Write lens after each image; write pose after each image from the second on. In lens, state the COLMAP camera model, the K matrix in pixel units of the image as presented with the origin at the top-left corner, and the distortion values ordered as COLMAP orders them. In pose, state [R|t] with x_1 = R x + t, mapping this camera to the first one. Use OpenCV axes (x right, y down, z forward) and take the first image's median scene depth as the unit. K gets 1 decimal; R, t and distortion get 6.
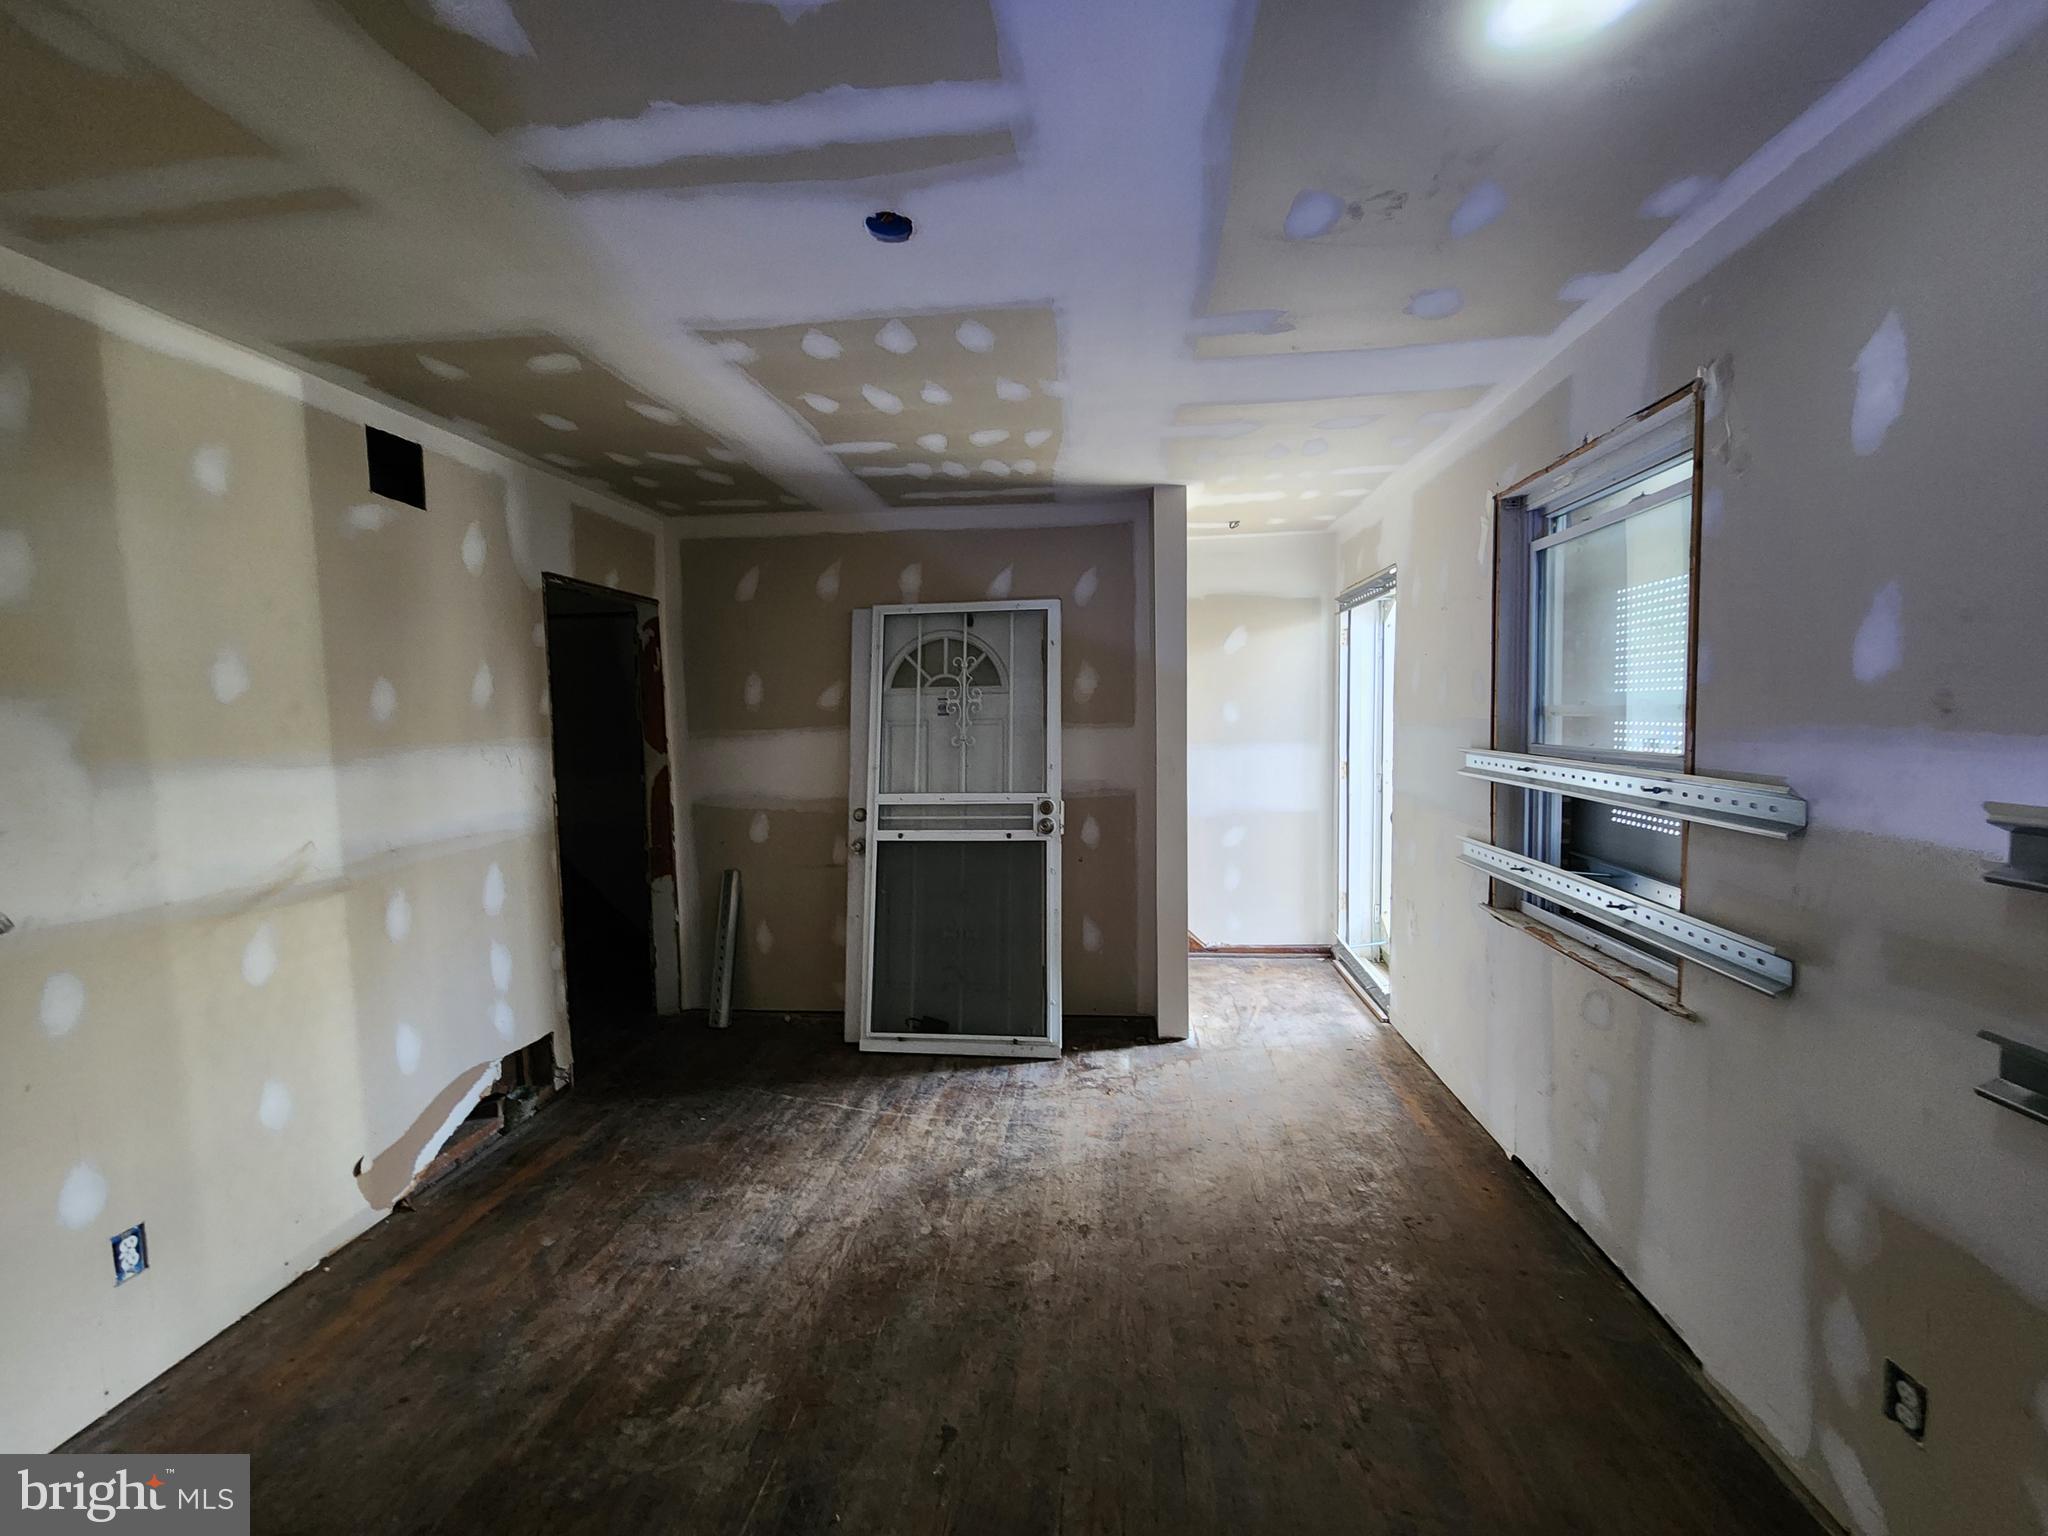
lens RADIAL K [[839.9, 0, 1037.6], [0, 839.9, 769.6], [0, 0, 1]] dist [0.003680, -0.000401]
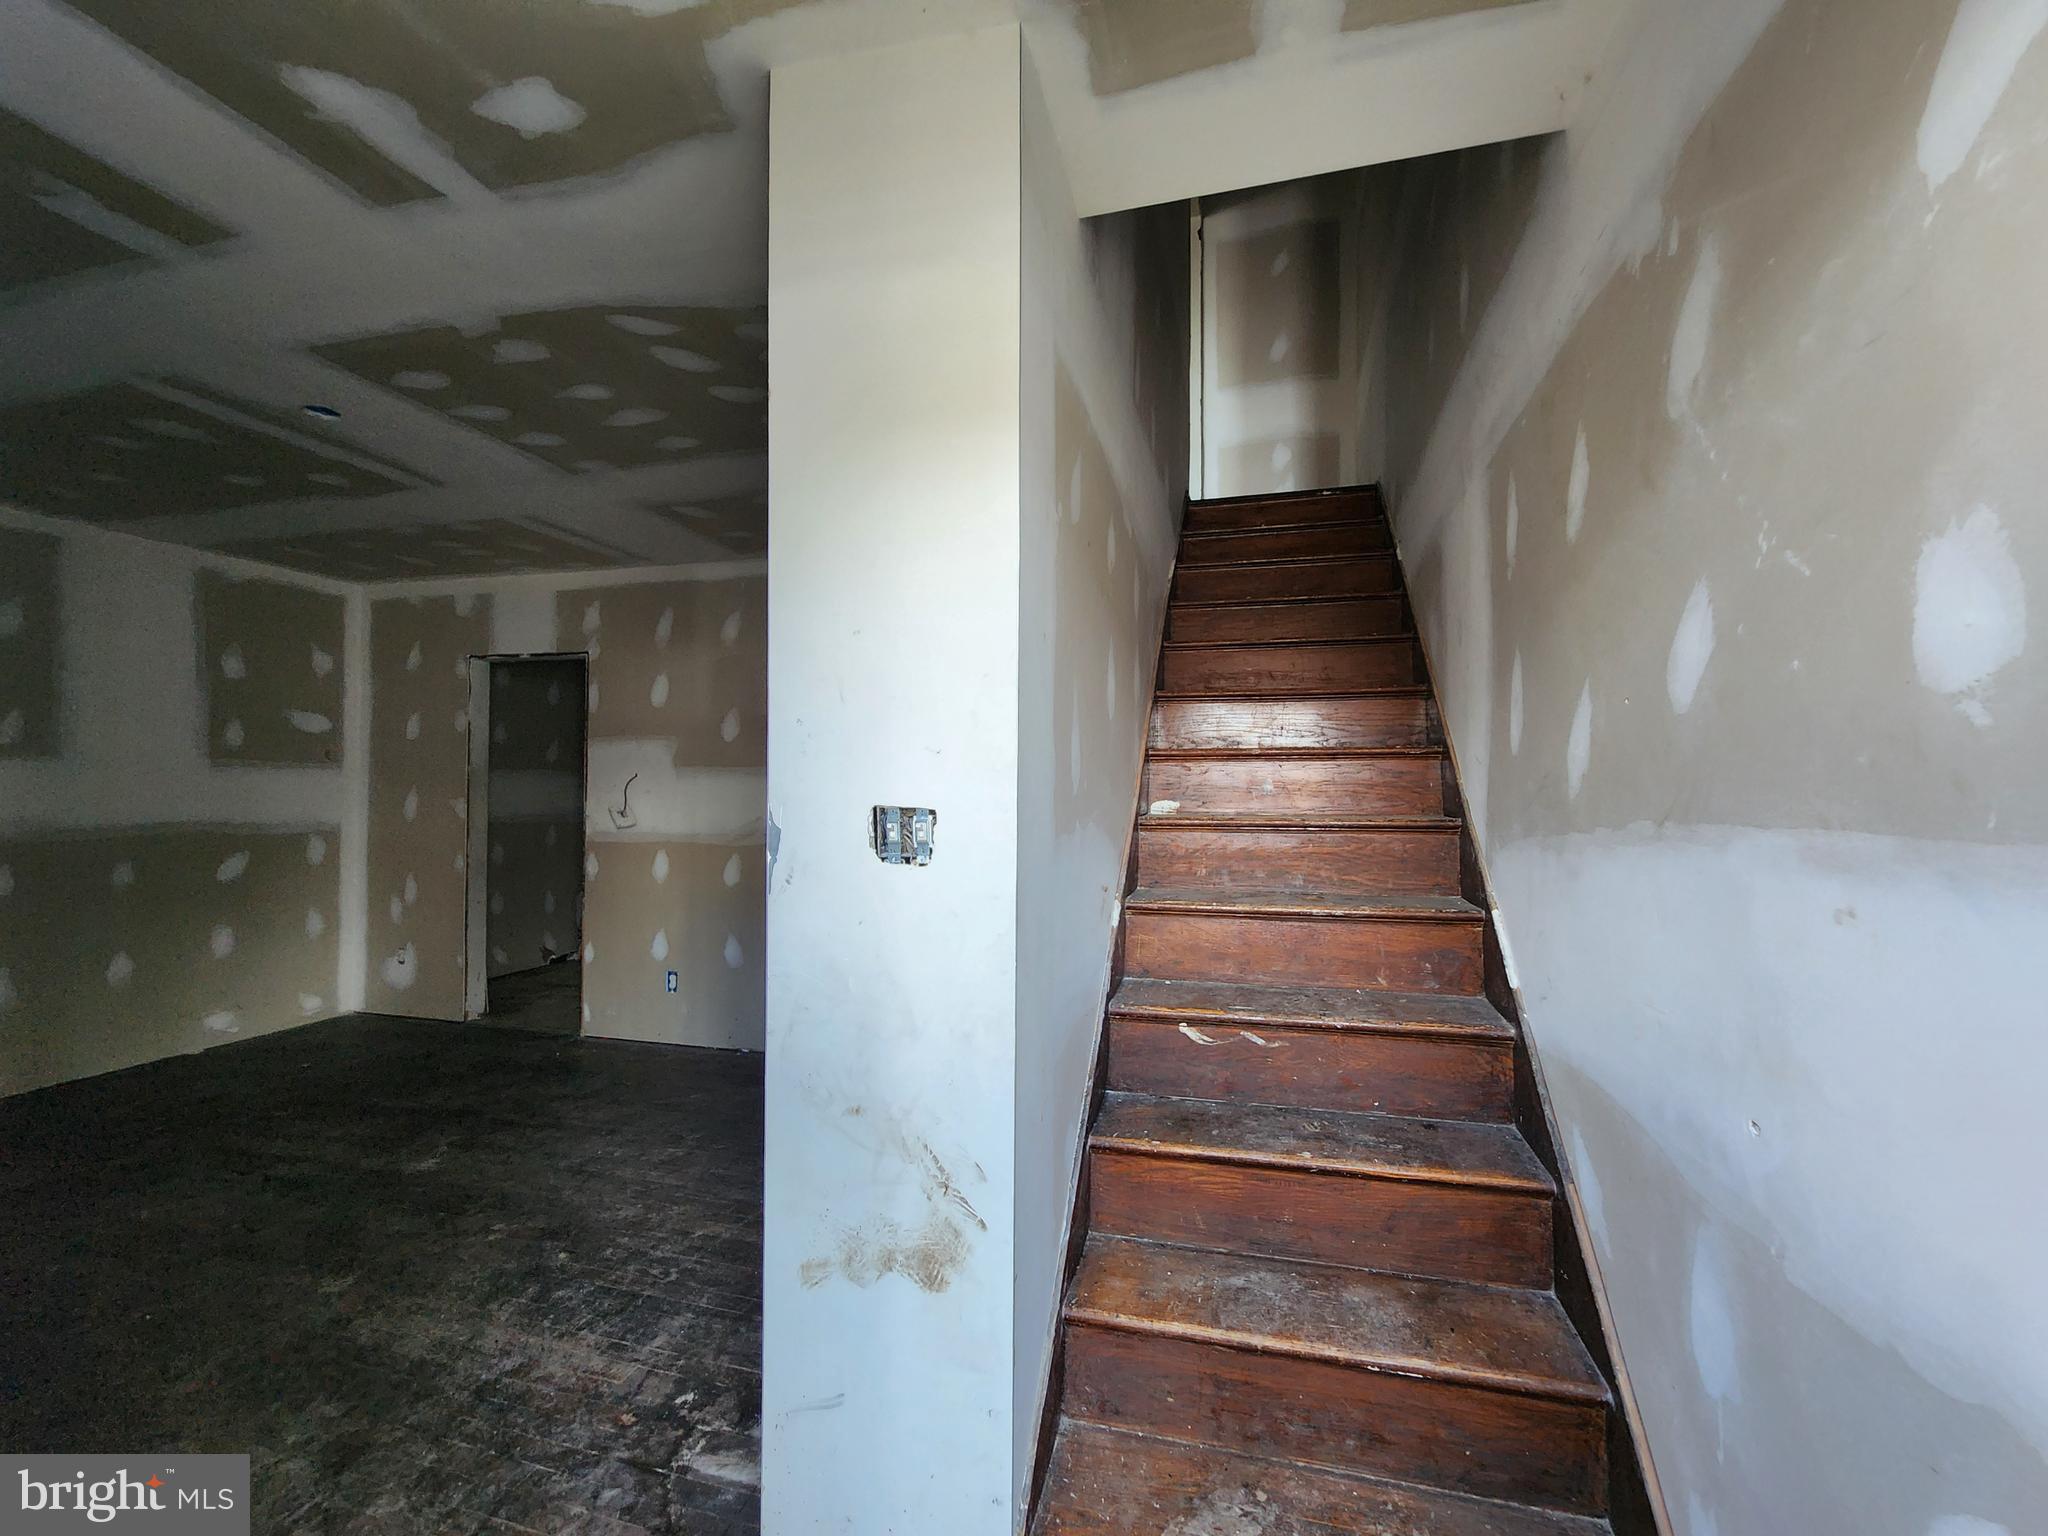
lens RADIAL K [[839.9, 0, 1037.6], [0, 839.9, 769.6], [0, 0, 1]] dist [0.003680, -0.000401]
pose [[-0.164990, -0.012147, -0.986220, 0.807015], [-0.074821, 0.997197, 0.000235, -0.057989], [0.983453, 0.073829, -0.165436, 1.851165]]
